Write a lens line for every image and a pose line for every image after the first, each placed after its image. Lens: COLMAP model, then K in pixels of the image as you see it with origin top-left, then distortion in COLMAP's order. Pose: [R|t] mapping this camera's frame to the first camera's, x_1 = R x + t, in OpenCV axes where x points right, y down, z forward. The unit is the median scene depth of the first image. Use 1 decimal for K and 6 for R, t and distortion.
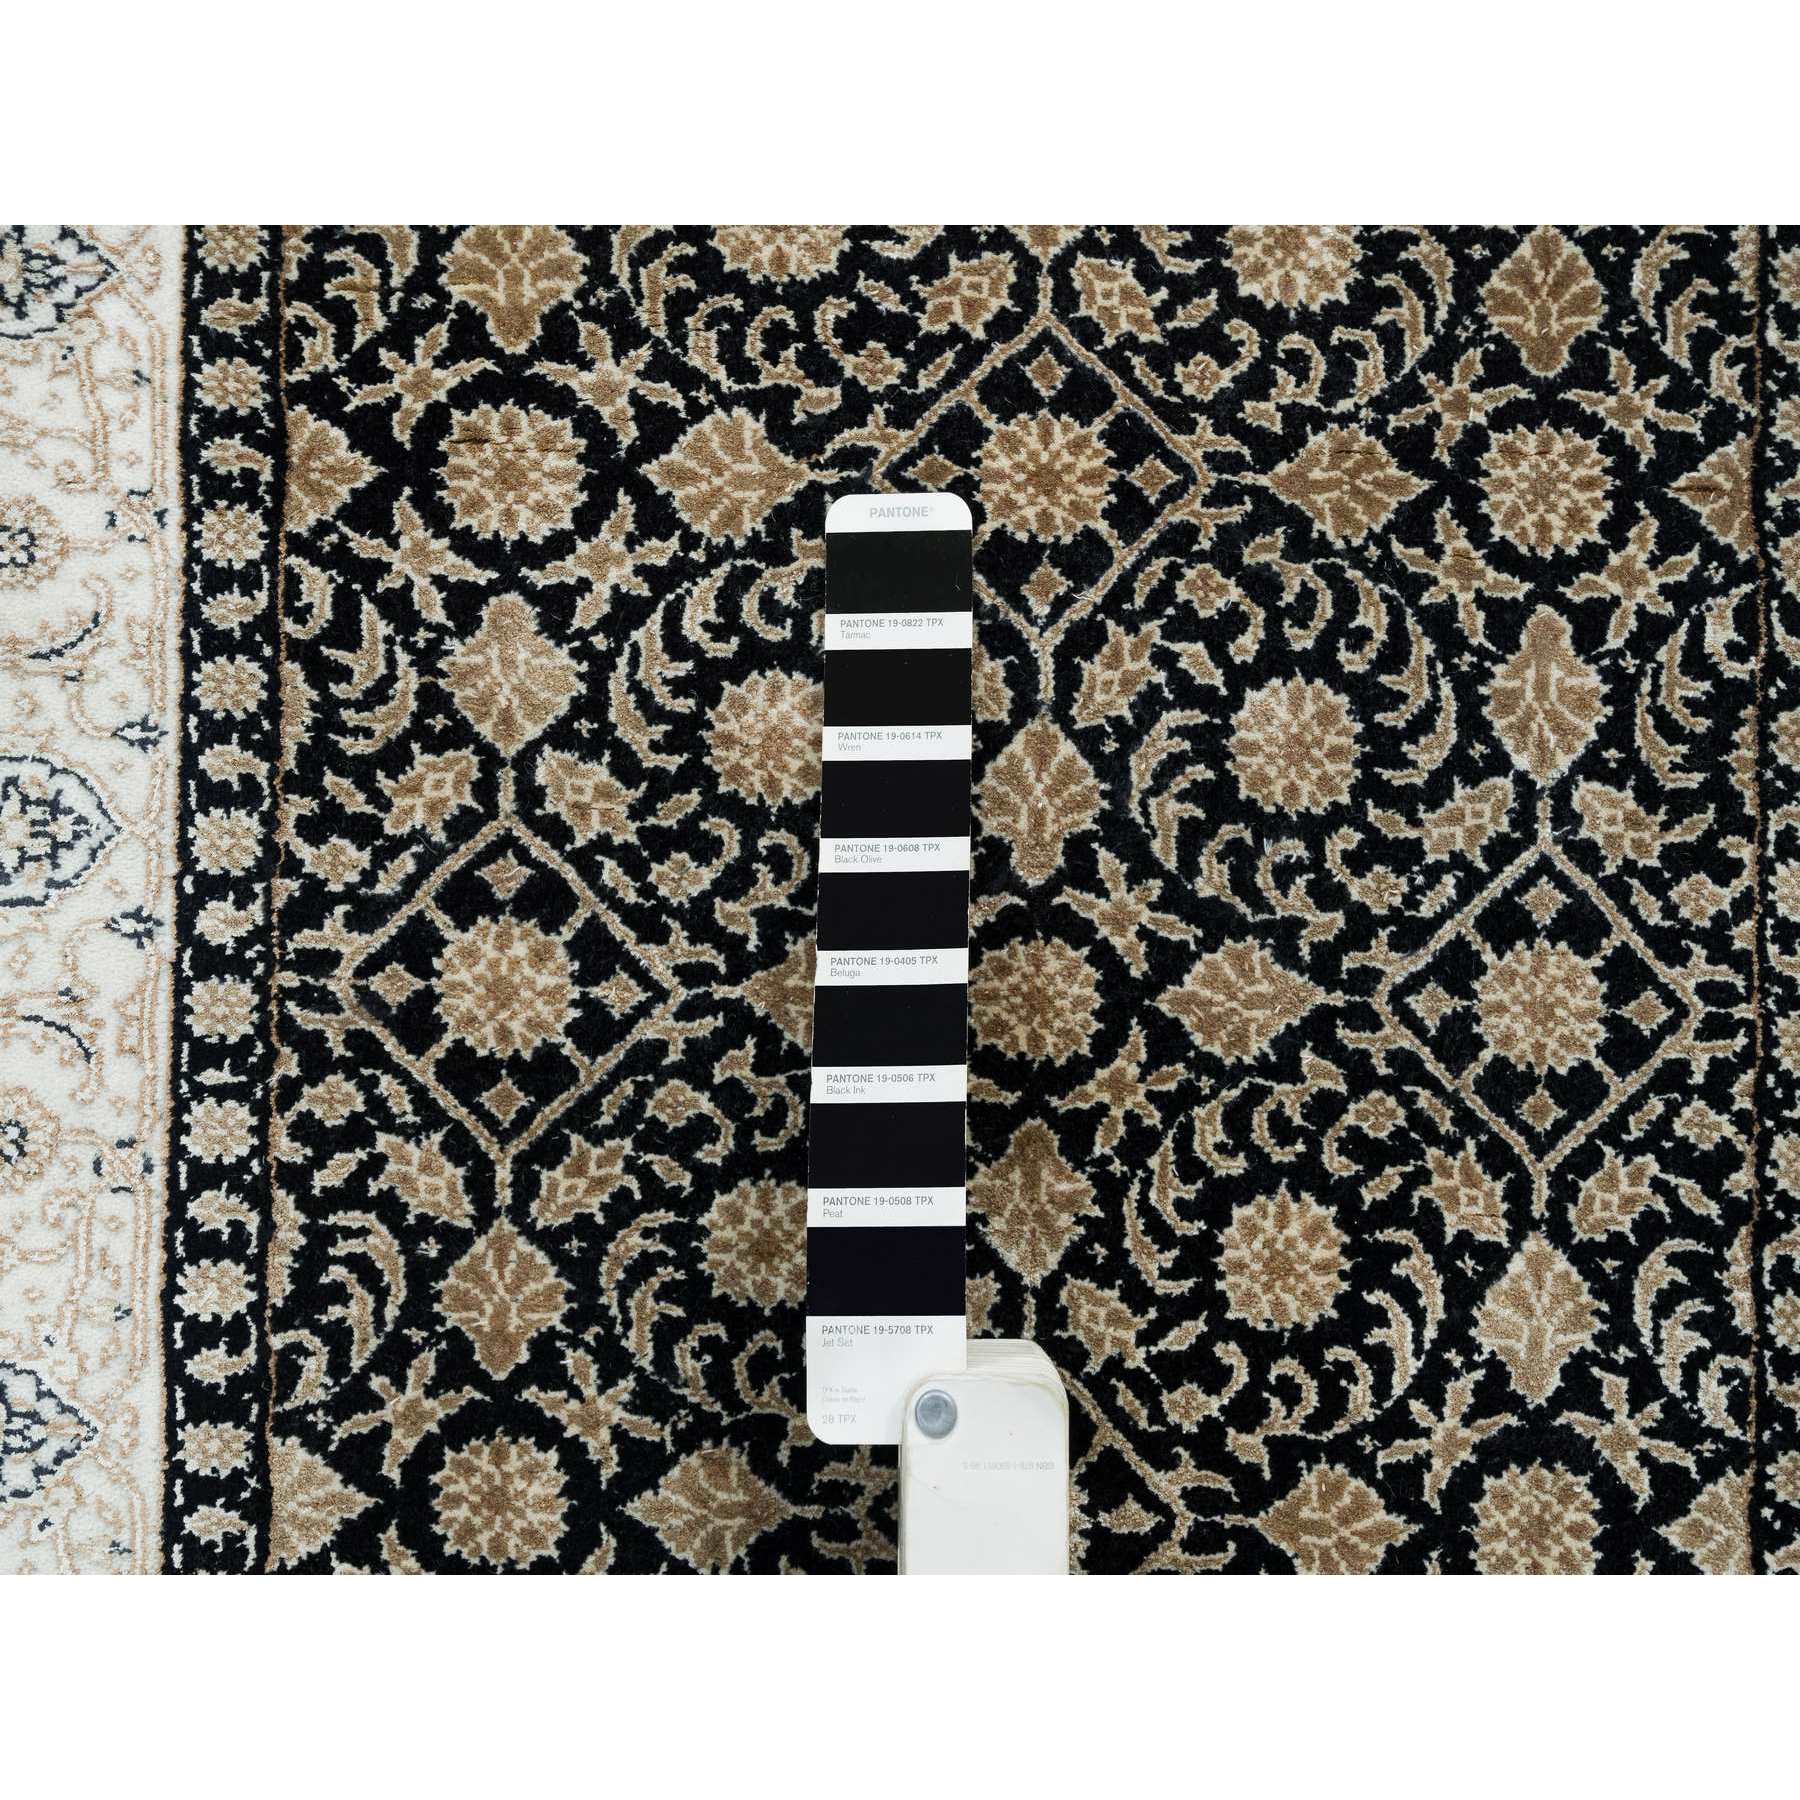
lens RADIAL K [[4205.1, 0, 881.3], [0, 4205.1, 905.5], [0, 0, 1]] dist [-0.011180, 0.000000]
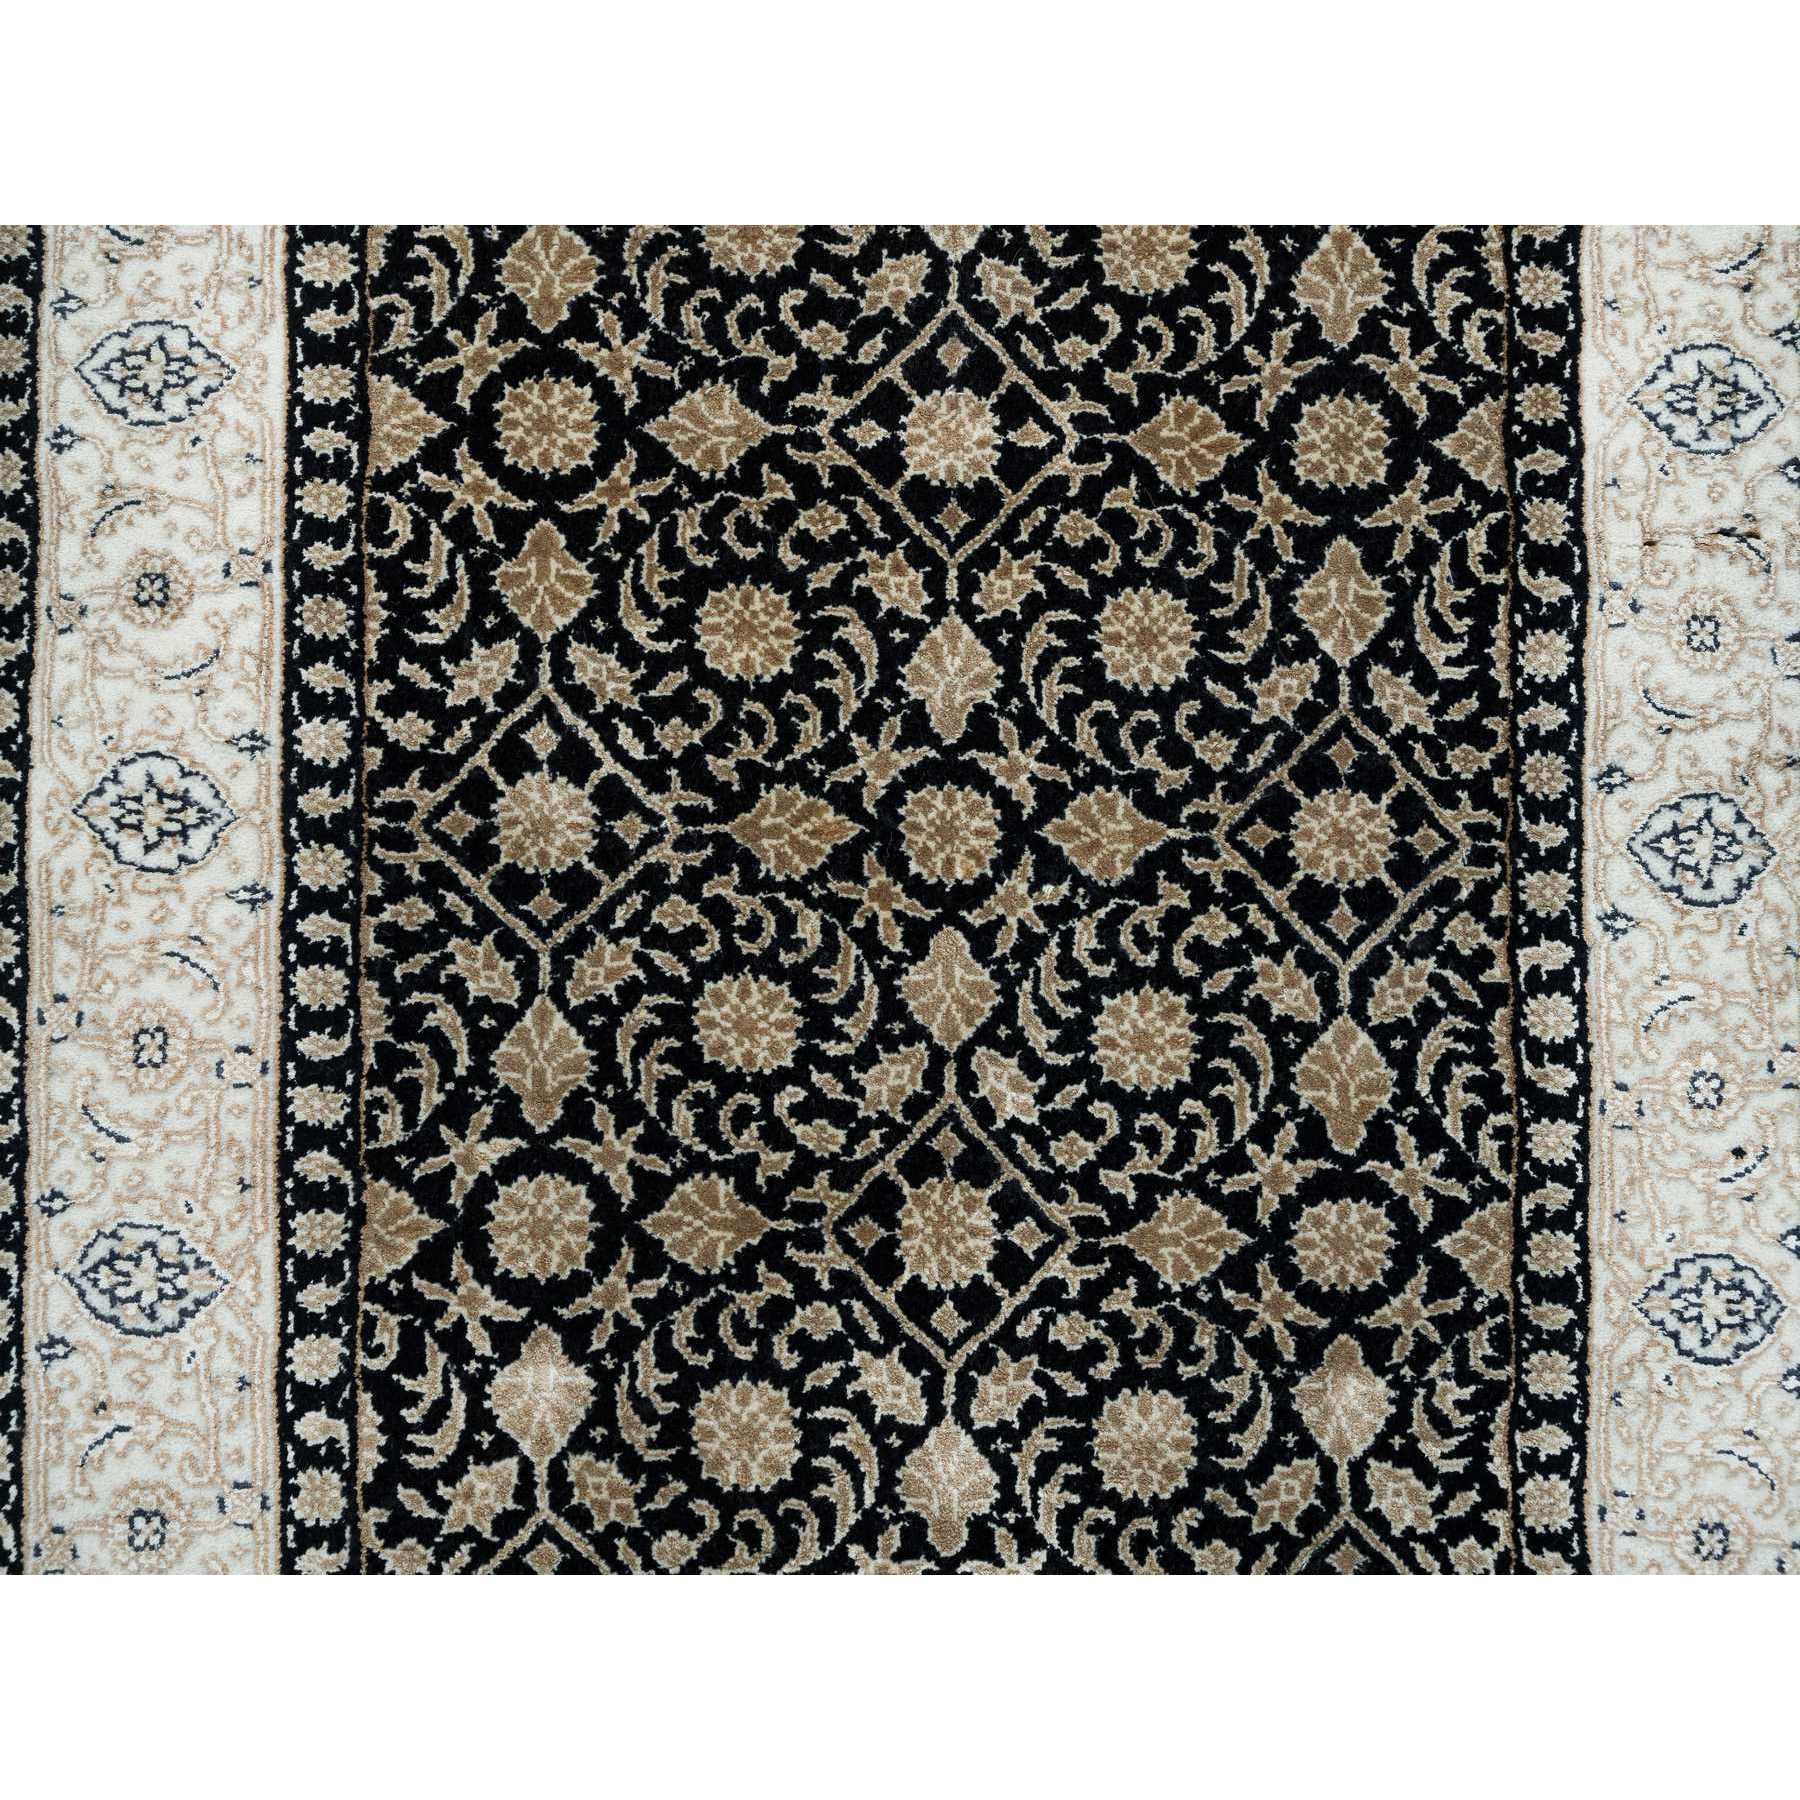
lens RADIAL K [[3264.3, 0, 918.7], [0, 3264.3, 887.2], [0, 0, 1]] dist [0.004680, 0.000000]
pose [[0.999612, -0.006330, 0.027132, -0.004164], [0.006959, 0.999707, -0.023173, 0.308678], [-0.026977, 0.023352, 0.999363, -0.009277]]
